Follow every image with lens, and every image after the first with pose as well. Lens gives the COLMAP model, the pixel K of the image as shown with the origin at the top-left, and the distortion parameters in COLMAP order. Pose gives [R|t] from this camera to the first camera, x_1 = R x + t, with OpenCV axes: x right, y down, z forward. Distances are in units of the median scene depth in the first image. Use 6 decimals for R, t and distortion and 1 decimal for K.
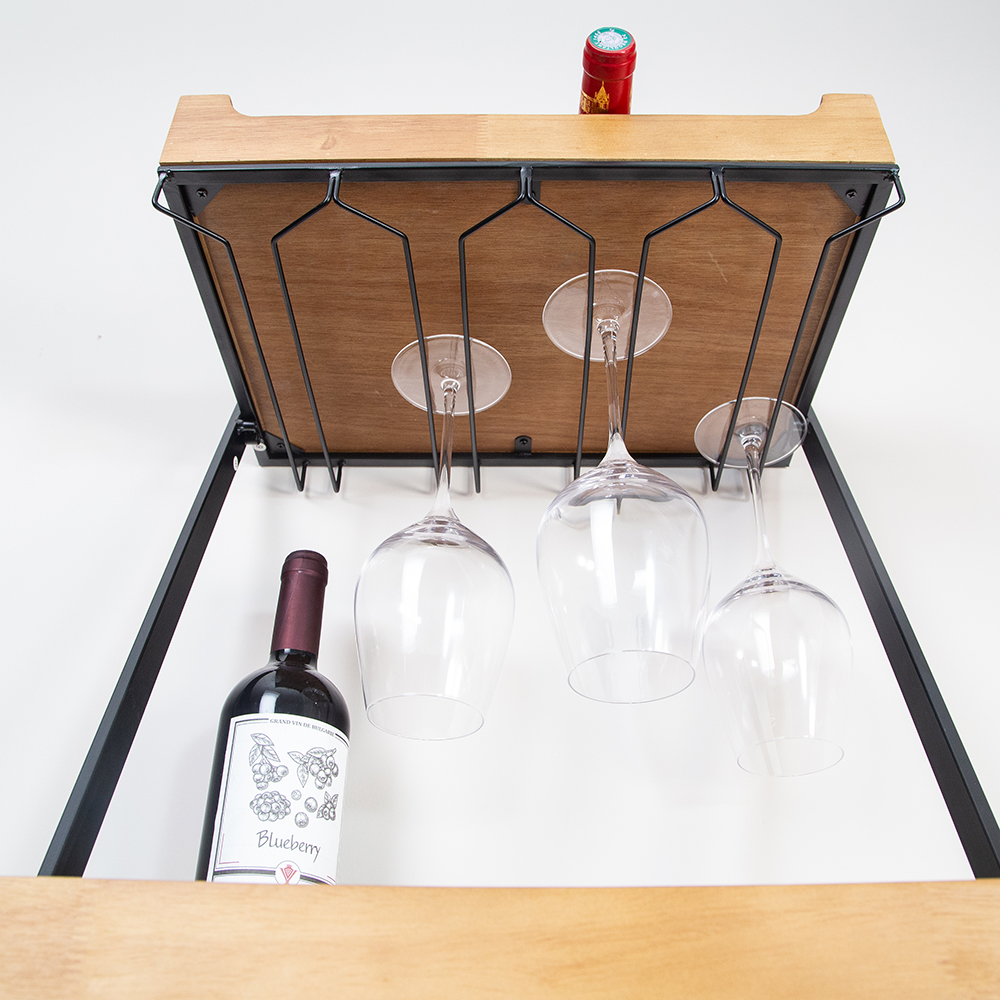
lens RADIAL K [[1018.0, 0, 507.0], [0, 1018.0, 503.4], [0, 0, 1]] dist [-0.086958, 0.000000]
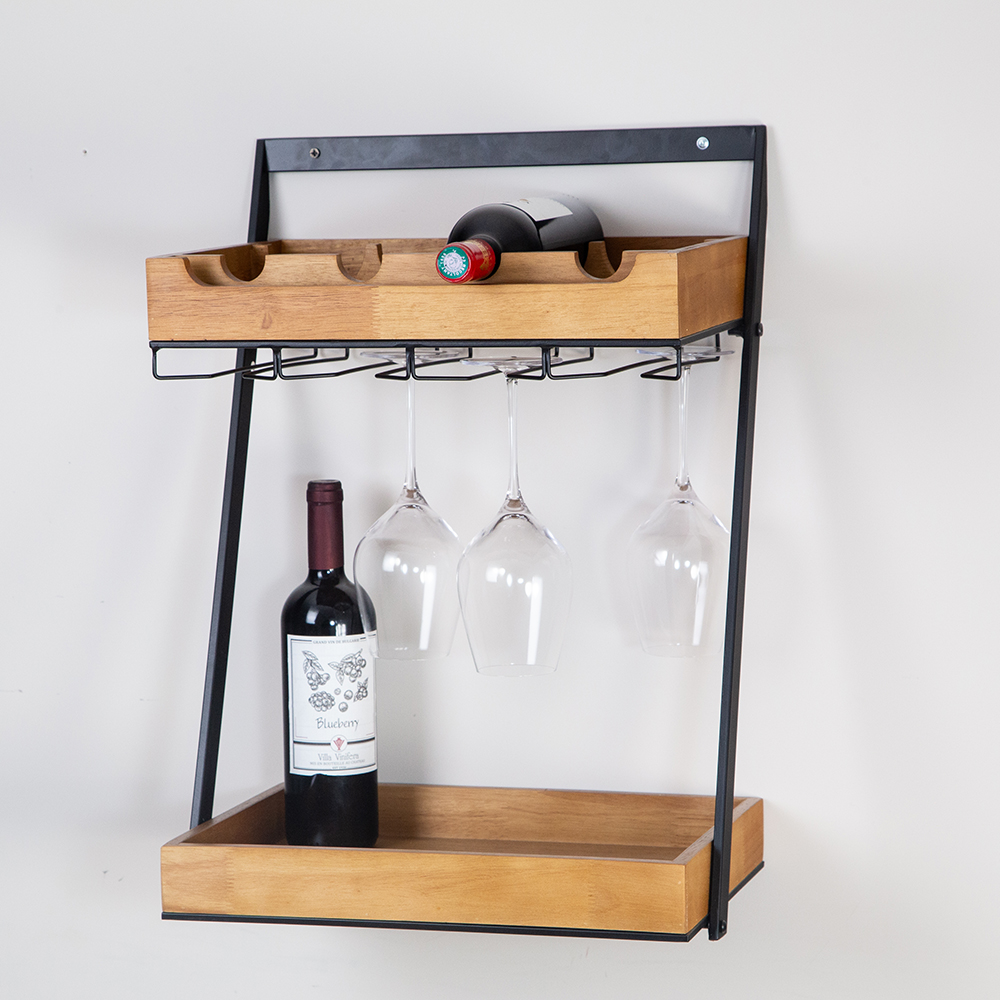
lens RADIAL K [[3291.7, 0, 496.6], [0, 3291.7, 506.7], [0, 0, 1]] dist [0.453472, 0.000000]
pose [[0.964822, -0.000853, -0.262902, 1.315712], [0.167332, 0.773286, 0.611579, -2.897662], [0.202777, -0.634056, 0.746227, -2.455380]]
